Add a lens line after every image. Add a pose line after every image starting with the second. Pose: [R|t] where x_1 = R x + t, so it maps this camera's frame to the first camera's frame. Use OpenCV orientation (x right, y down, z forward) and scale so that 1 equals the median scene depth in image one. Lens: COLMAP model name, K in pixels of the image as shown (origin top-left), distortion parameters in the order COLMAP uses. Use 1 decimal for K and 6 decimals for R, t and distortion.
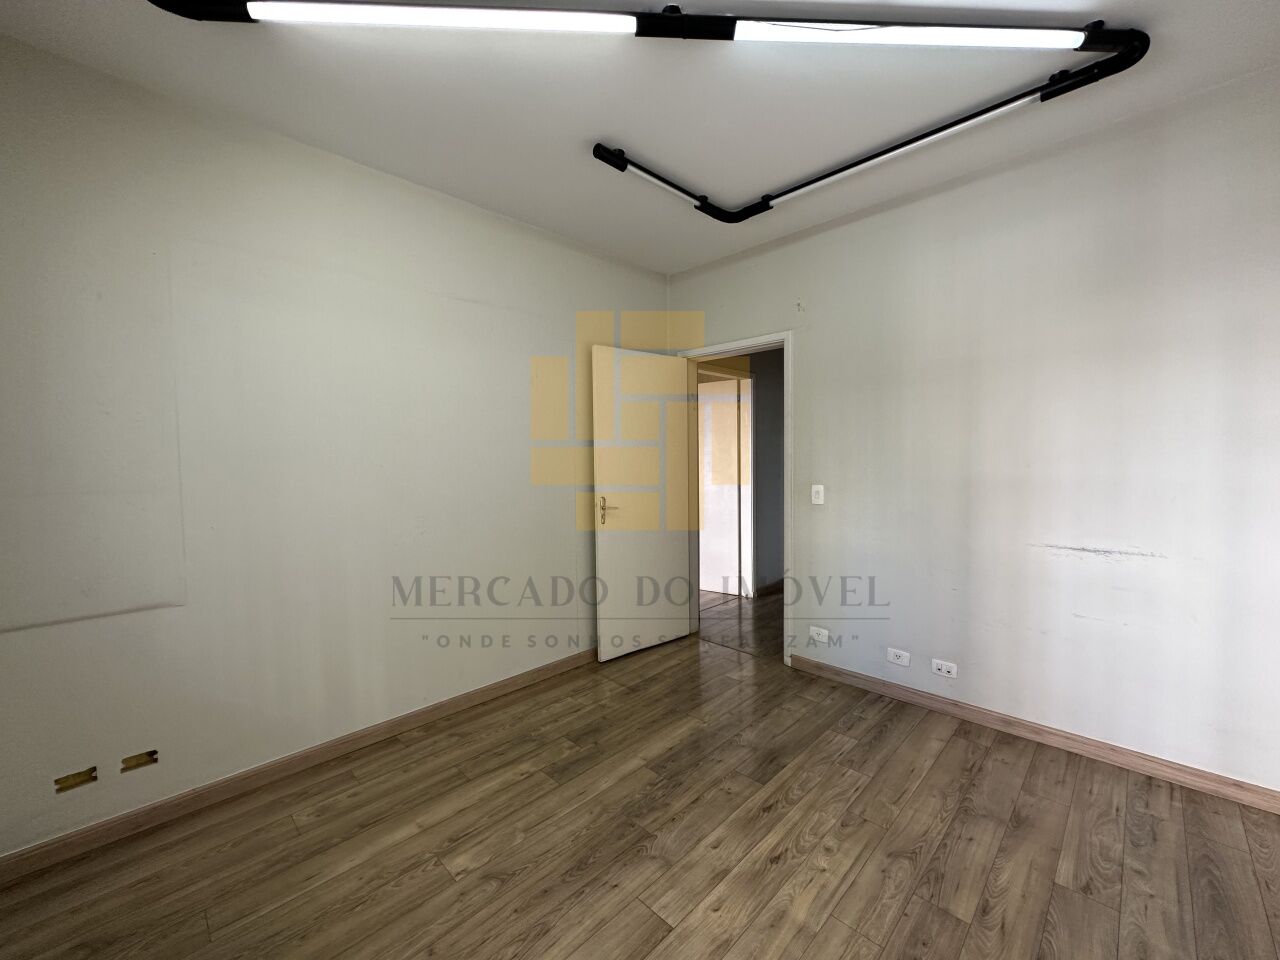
lens RADIAL K [[511.4, 0, 641.7], [0, 511.4, 480.1], [0, 0, 1]] dist [0.001197, 0.000341]
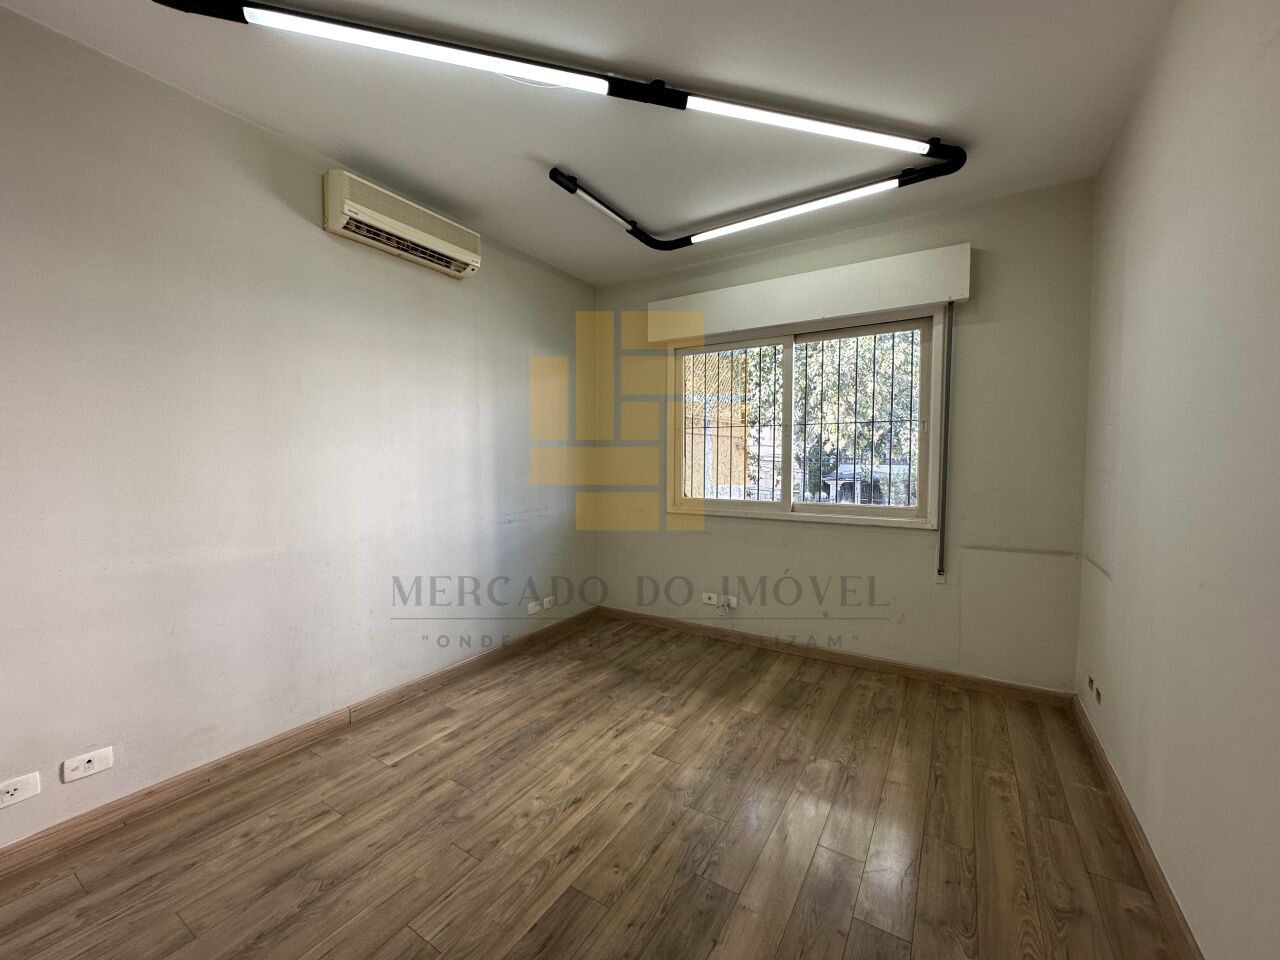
lens RADIAL K [[511.4, 0, 641.7], [0, 511.4, 480.1], [0, 0, 1]] dist [0.001197, 0.000341]
pose [[-0.975908, 0.022439, -0.217027, 0.343955], [0.003251, 0.996083, 0.088365, -0.075356], [0.218159, 0.085530, -0.972158, 2.039585]]
